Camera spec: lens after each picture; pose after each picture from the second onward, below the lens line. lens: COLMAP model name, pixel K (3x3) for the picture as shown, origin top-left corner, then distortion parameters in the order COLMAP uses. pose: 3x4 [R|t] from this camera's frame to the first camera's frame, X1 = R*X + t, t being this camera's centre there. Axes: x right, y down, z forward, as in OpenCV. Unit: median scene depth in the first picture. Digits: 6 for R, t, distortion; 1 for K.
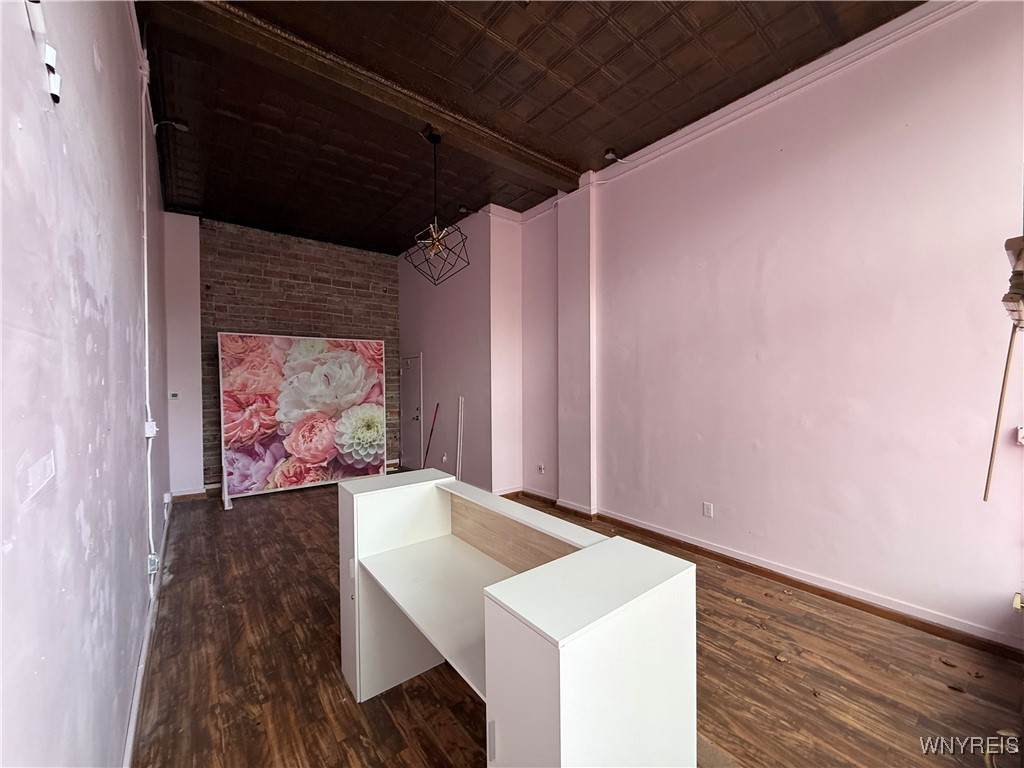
lens RADIAL K [[404.5, 0, 508.6], [0, 404.5, 387.6], [0, 0, 1]] dist [0.000583, -0.000164]
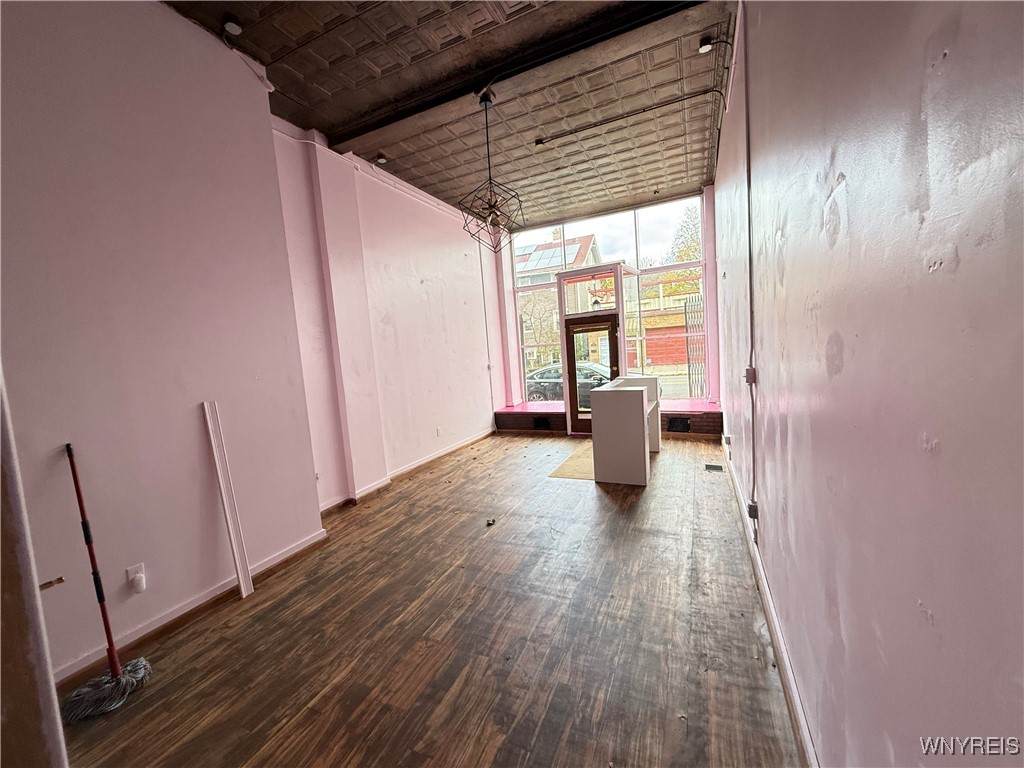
lens RADIAL K [[404.5, 0, 509.5], [0, 404.5, 383.7], [0, 0, 1]] dist [0.000583, -0.000164]
pose [[-0.454288, -0.041514, 0.889887, -0.433309], [0.103991, 0.989613, 0.099254, -0.008050], [-0.884764, 0.137630, -0.445253, 0.577410]]
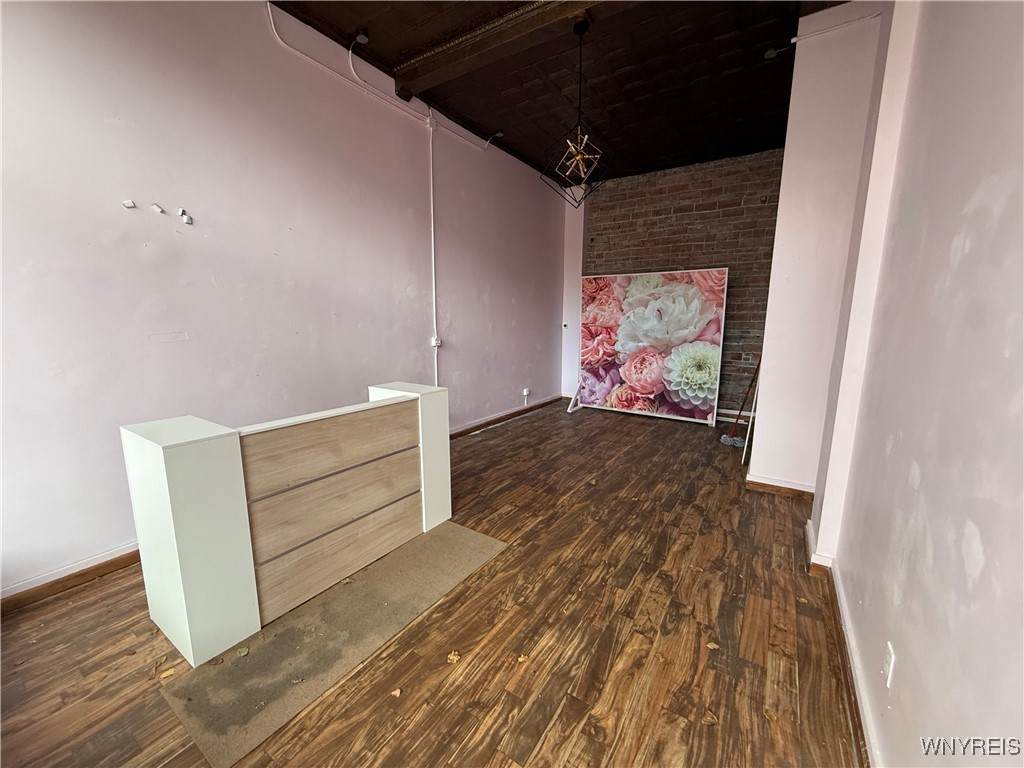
lens RADIAL K [[404.5, 0, 511.9], [0, 404.5, 386.1], [0, 0, 1]] dist [0.000583, -0.000164]
pose [[0.319448, 0.165375, -0.933062, 0.412537], [-0.023464, 0.985732, 0.166678, -0.003686], [0.947313, -0.031352, 0.318770, 0.333951]]
